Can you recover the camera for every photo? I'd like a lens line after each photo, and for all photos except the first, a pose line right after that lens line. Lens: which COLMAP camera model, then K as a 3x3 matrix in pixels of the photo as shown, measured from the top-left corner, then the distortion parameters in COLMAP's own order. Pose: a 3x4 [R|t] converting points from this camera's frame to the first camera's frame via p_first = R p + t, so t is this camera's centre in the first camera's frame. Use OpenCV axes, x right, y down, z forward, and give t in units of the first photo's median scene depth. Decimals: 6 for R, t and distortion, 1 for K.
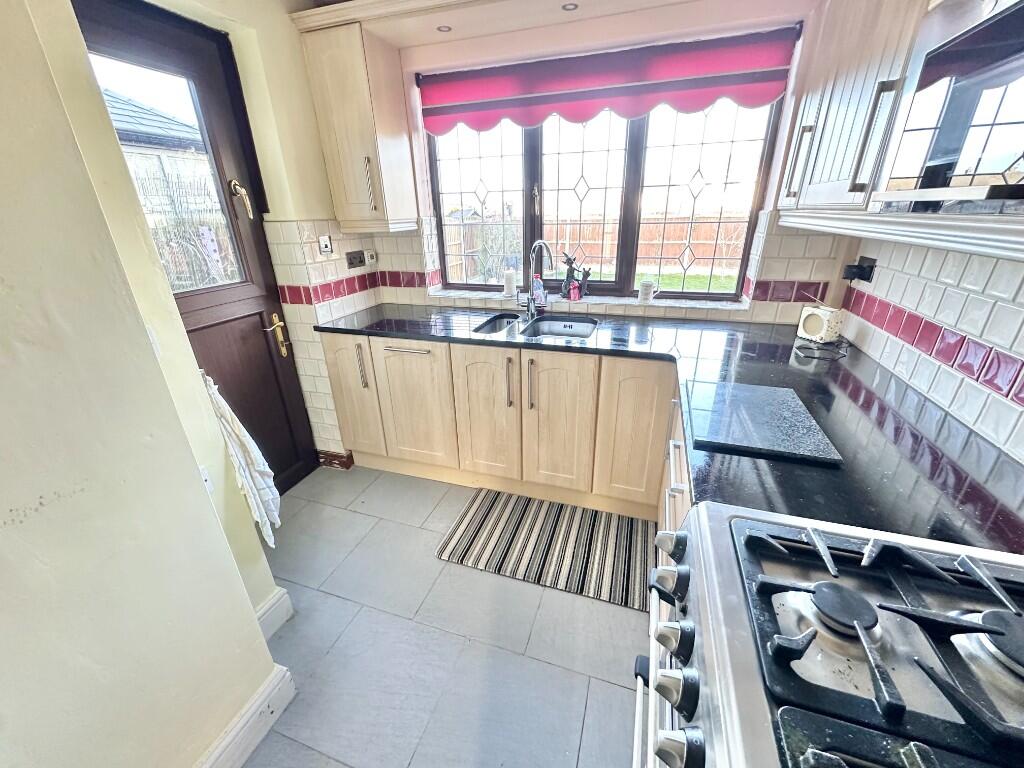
lens RADIAL K [[411.0, 0, 510.4], [0, 411.0, 386.2], [0, 0, 1]] dist [-0.002094, -0.000127]
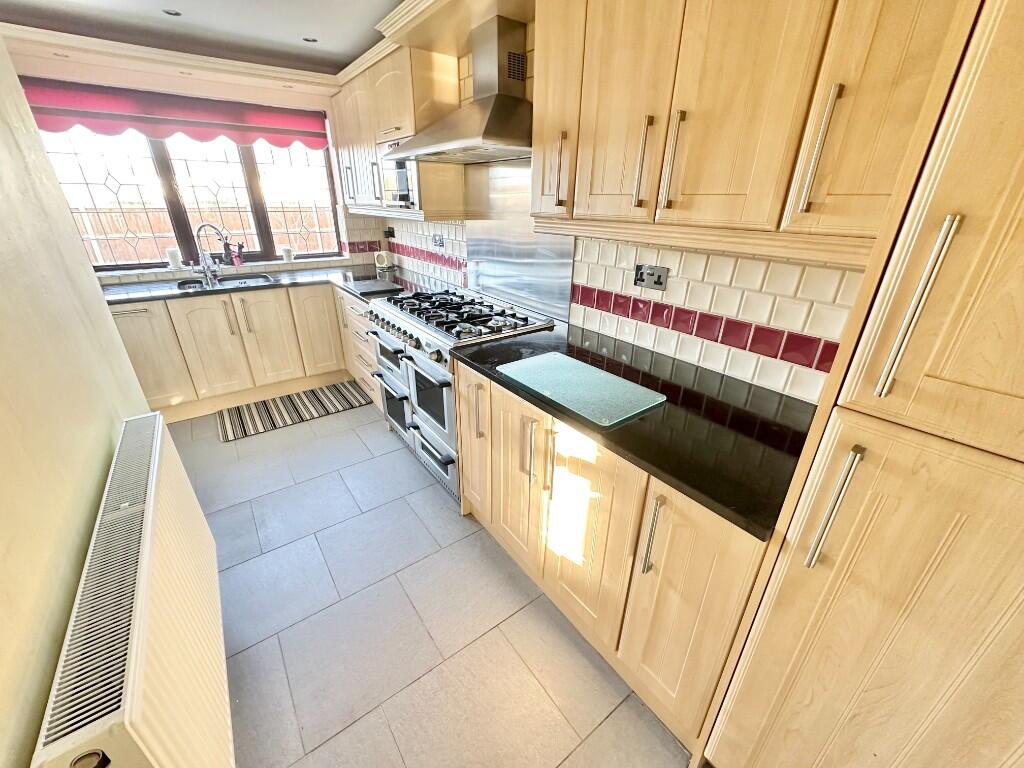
lens RADIAL K [[411.0, 0, 509.3], [0, 411.0, 383.9], [0, 0, 1]] dist [-0.002094, -0.000127]
pose [[0.584655, -0.310982, 0.749313, -0.616922], [0.296706, 0.941593, 0.159276, 0.289576], [-0.755079, 0.129204, 0.642777, -0.728196]]
